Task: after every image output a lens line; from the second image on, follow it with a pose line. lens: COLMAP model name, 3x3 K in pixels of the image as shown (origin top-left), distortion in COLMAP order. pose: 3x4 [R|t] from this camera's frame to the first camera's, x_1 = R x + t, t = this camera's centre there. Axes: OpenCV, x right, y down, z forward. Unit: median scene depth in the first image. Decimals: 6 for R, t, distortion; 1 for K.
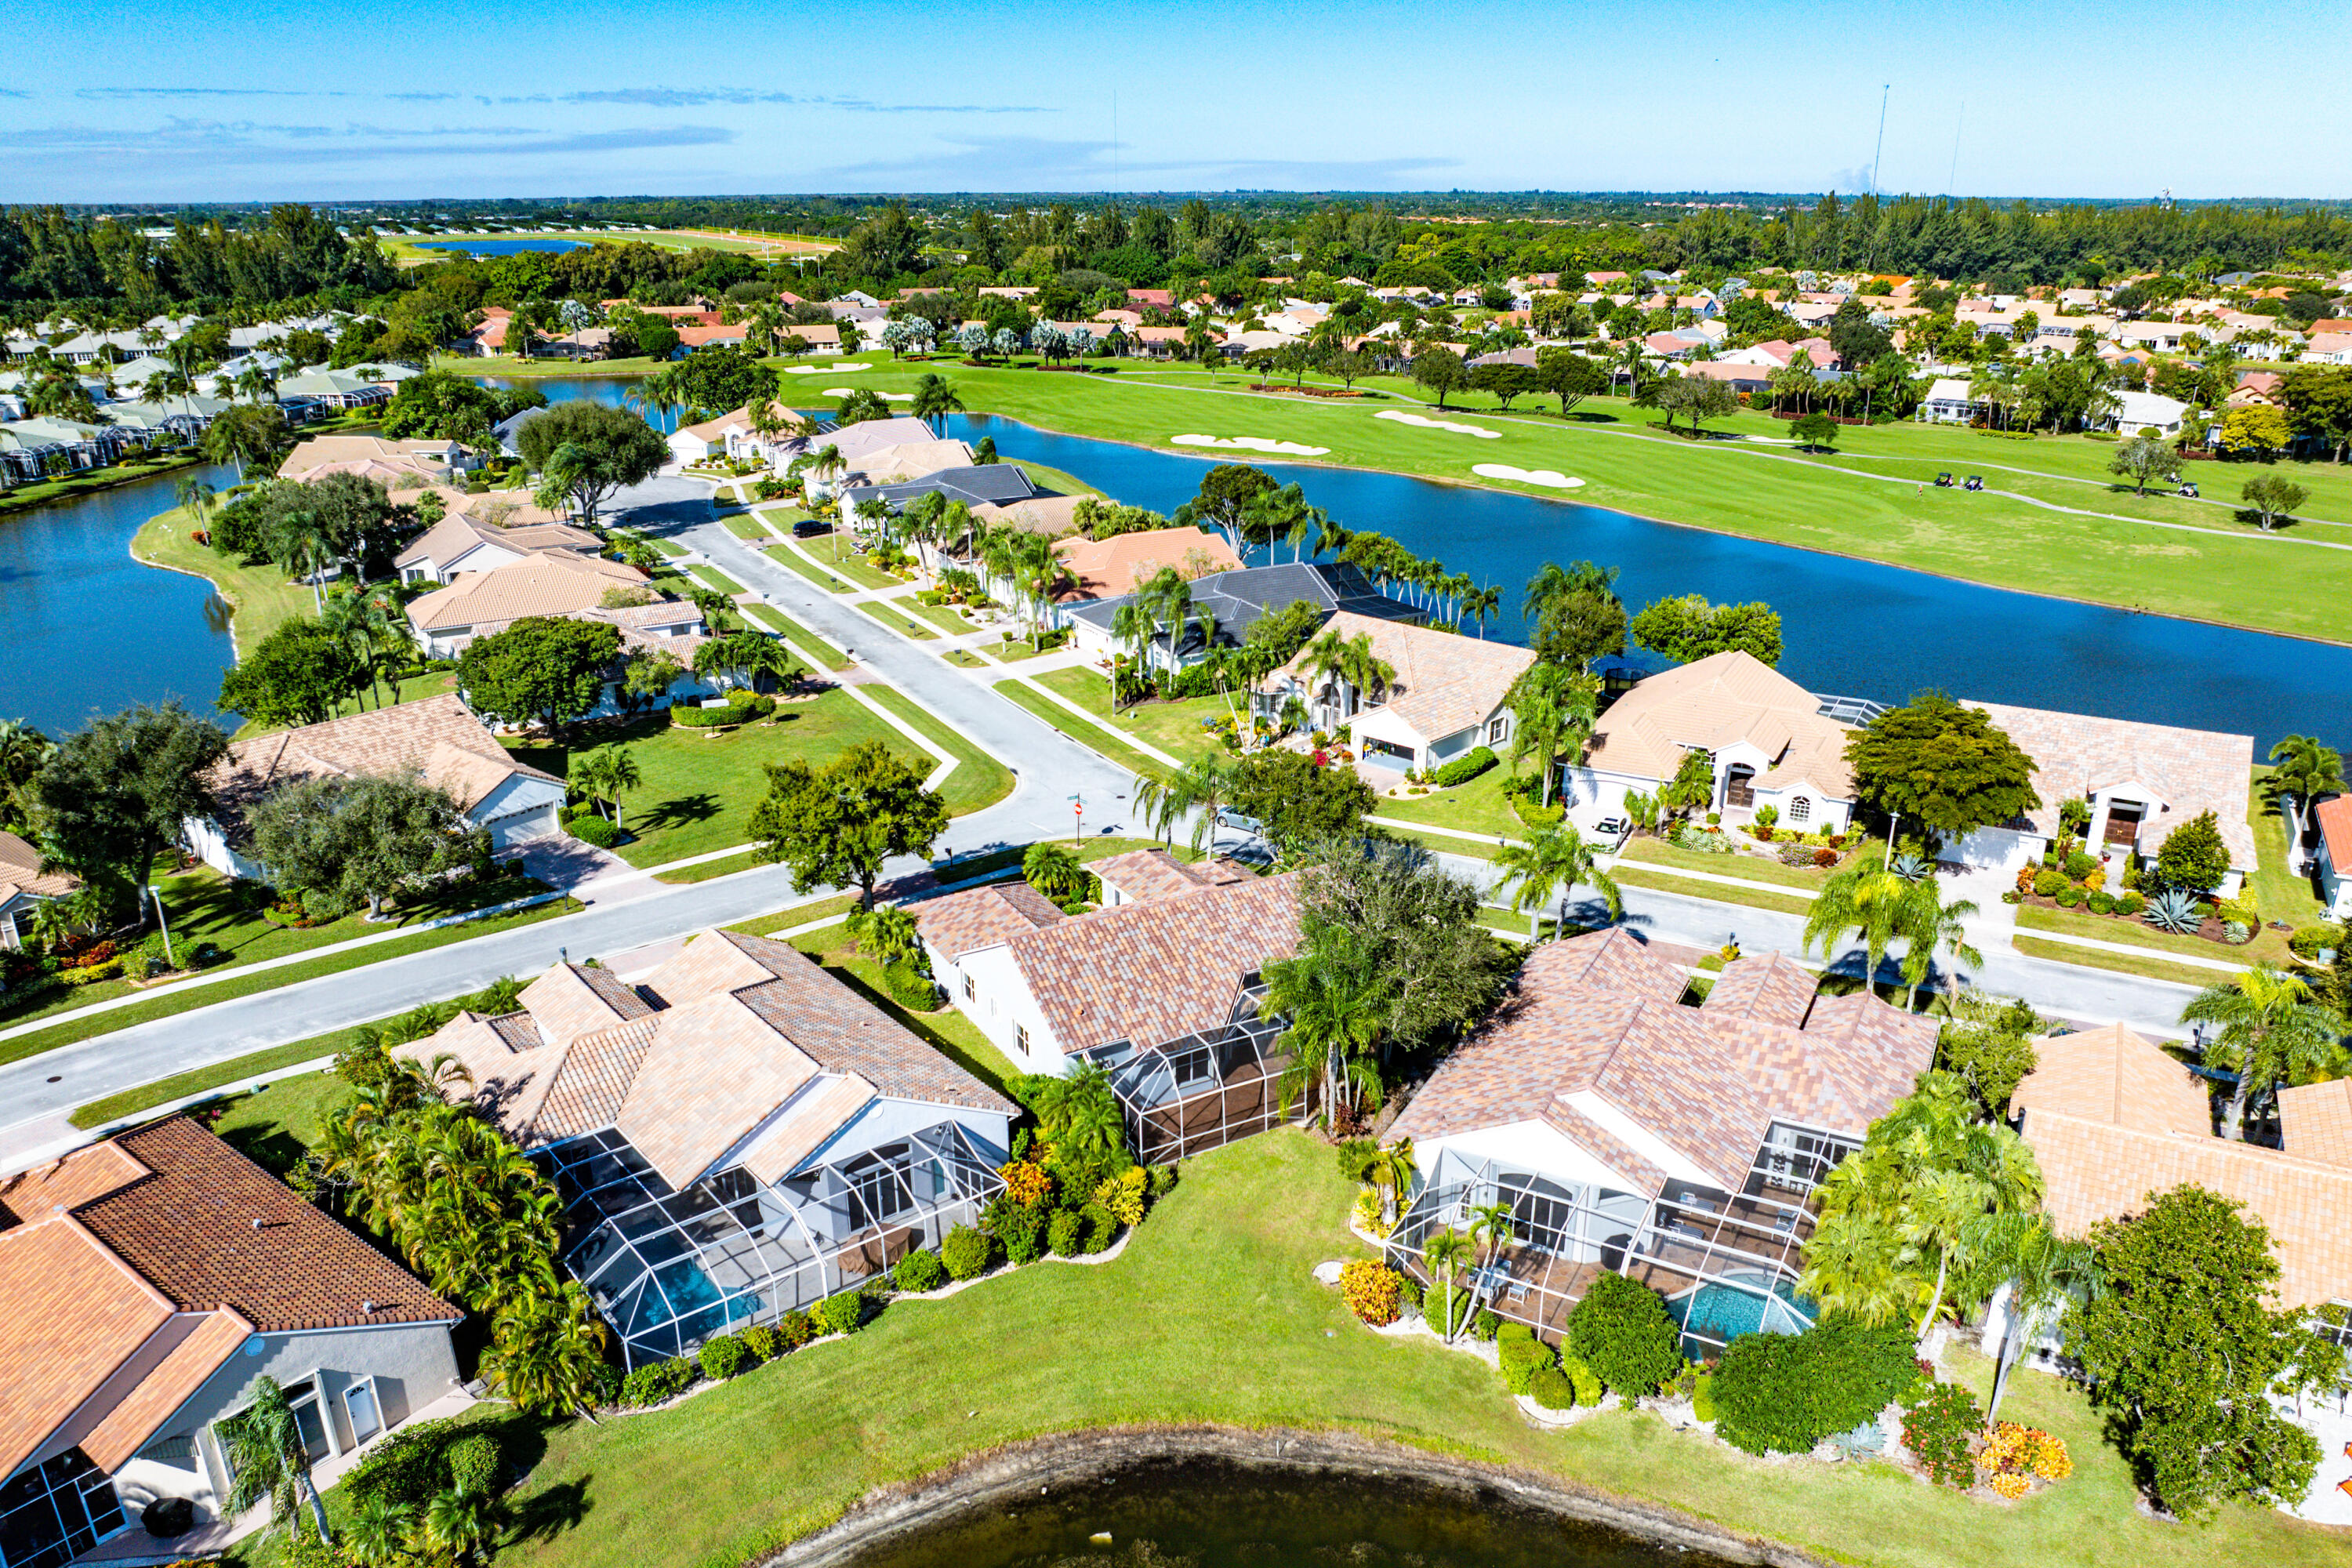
lens RADIAL K [[1746.8, 0, 1173.1], [0, 1746.8, 779.7], [0, 0, 1]] dist [-0.048761, 0.028755]
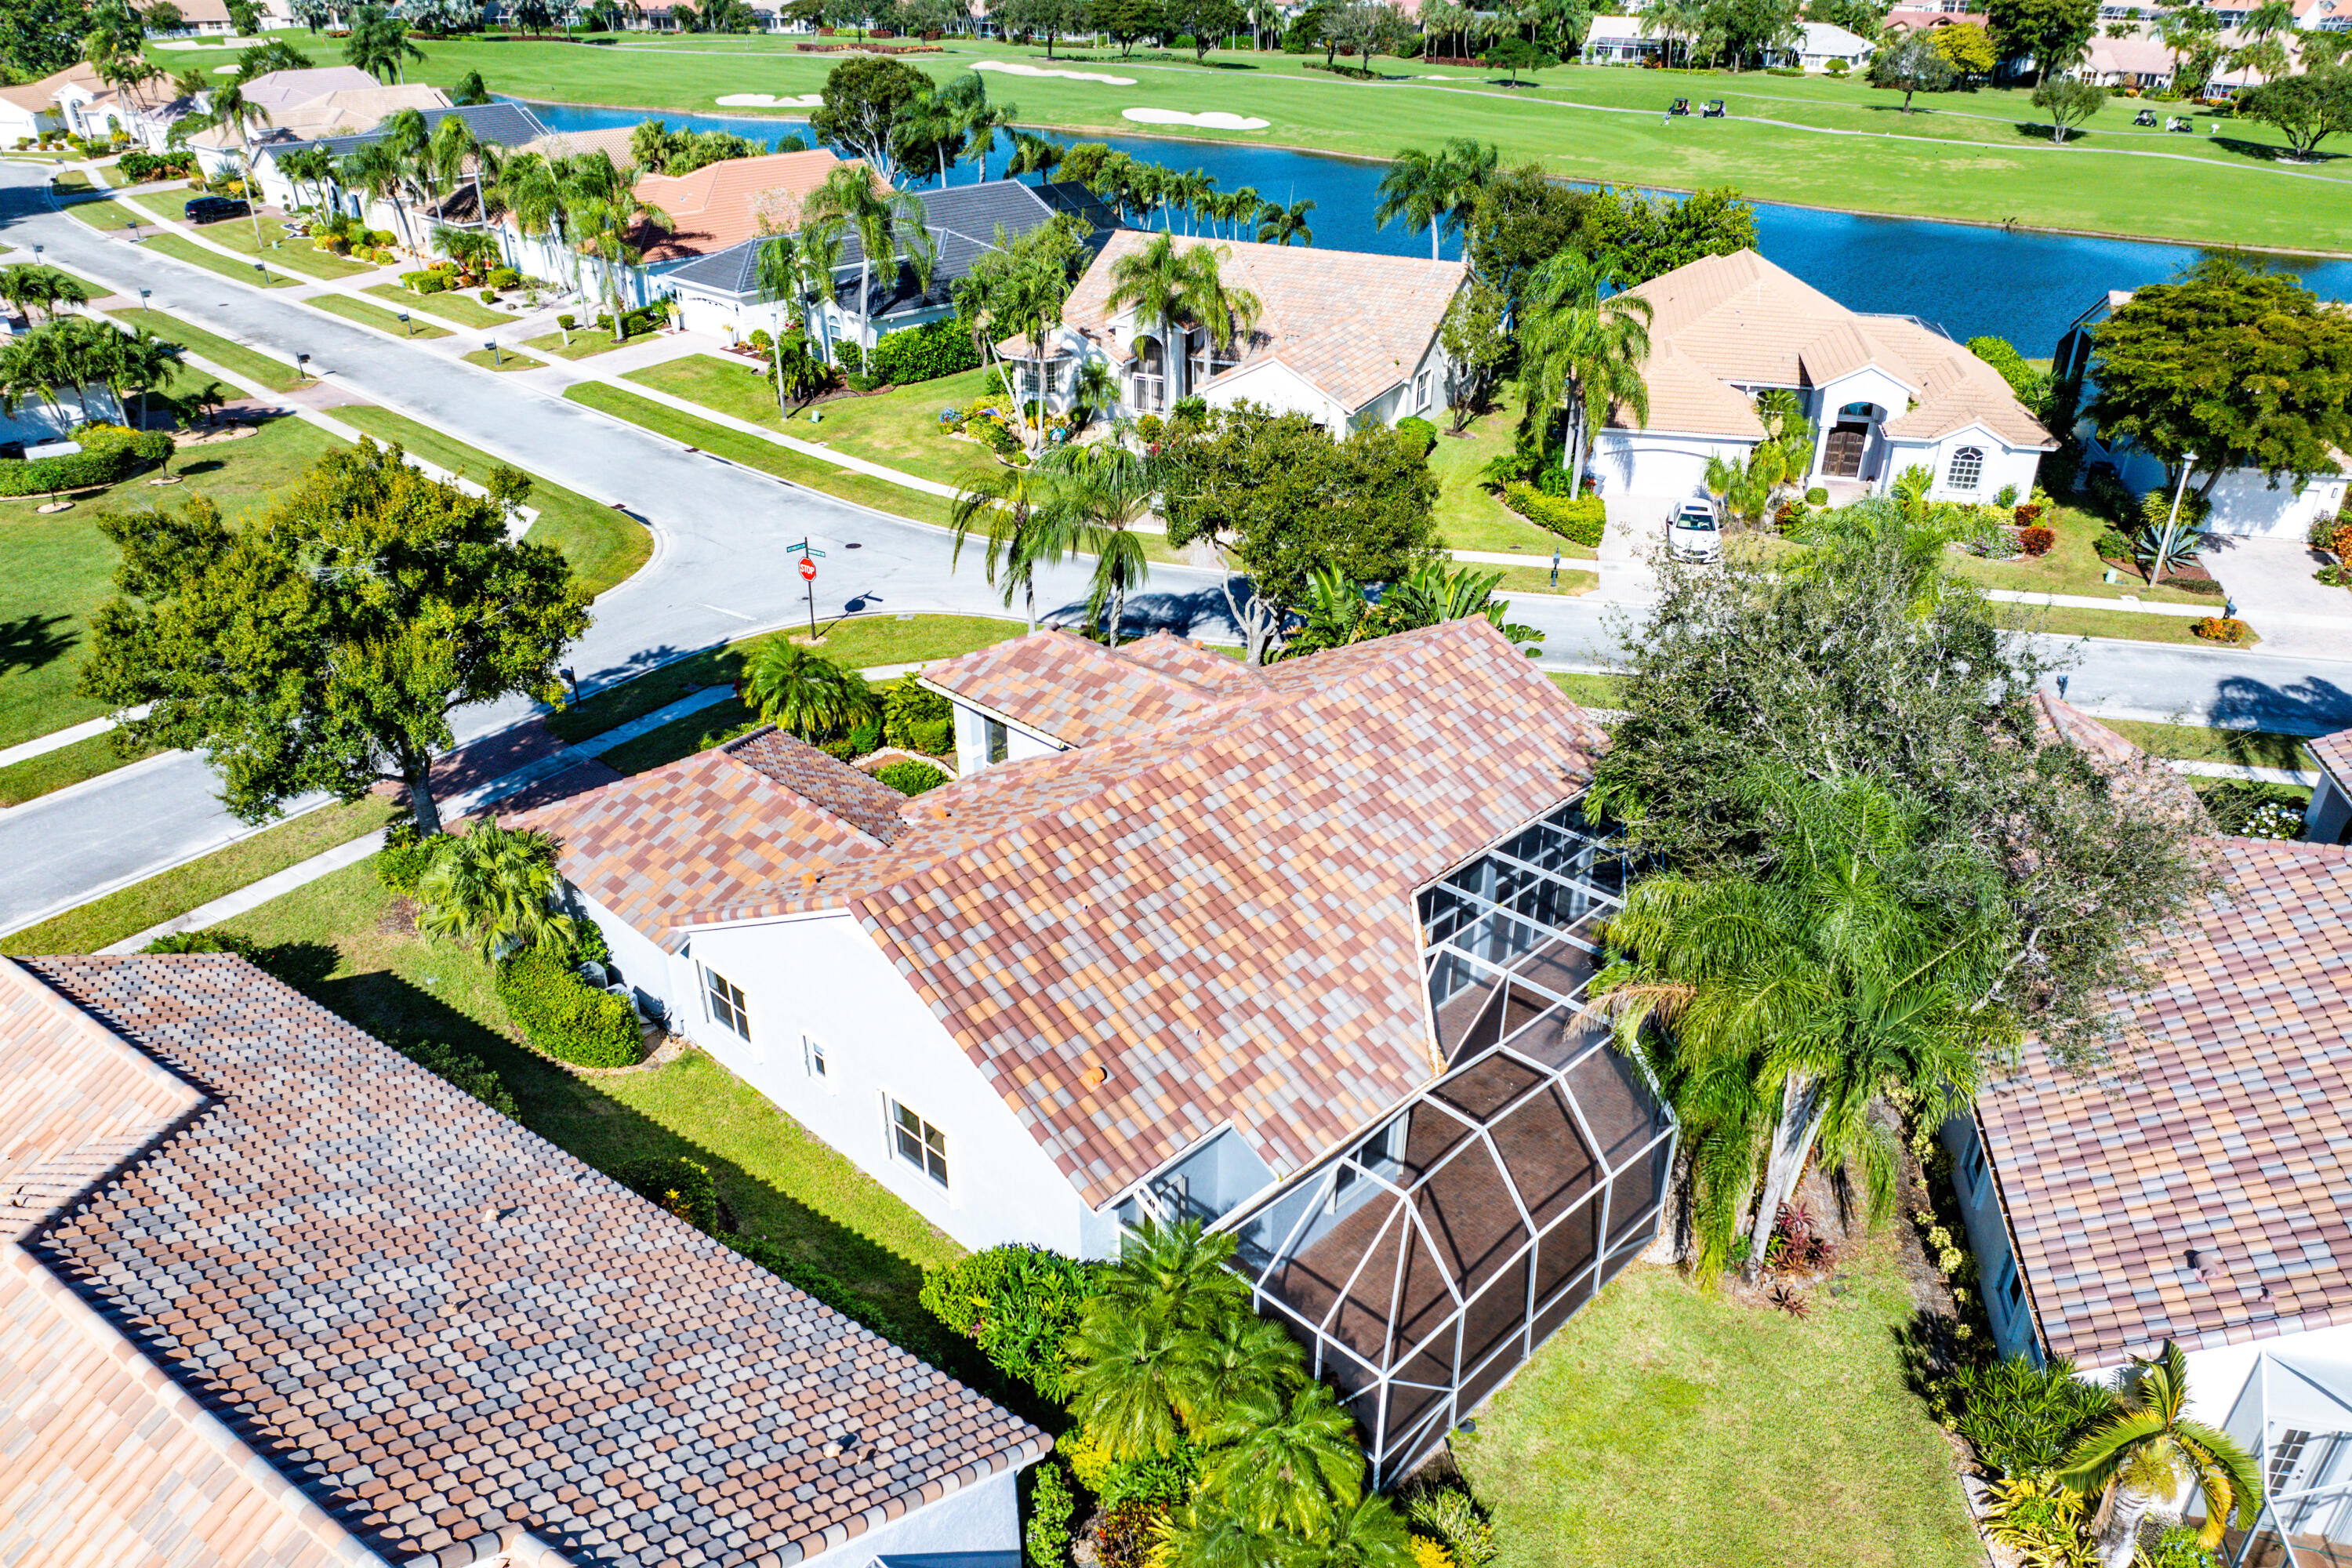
lens RADIAL K [[1746.8, 0, 1184.2], [0, 1746.8, 855.5], [0, 0, 1]] dist [-0.048761, 0.028755]
pose [[0.960824, -0.130473, 0.244529, -0.068428], [0.085601, 0.978829, 0.185921, 0.010953], [-0.263609, -0.157705, 0.951651, 0.367329]]
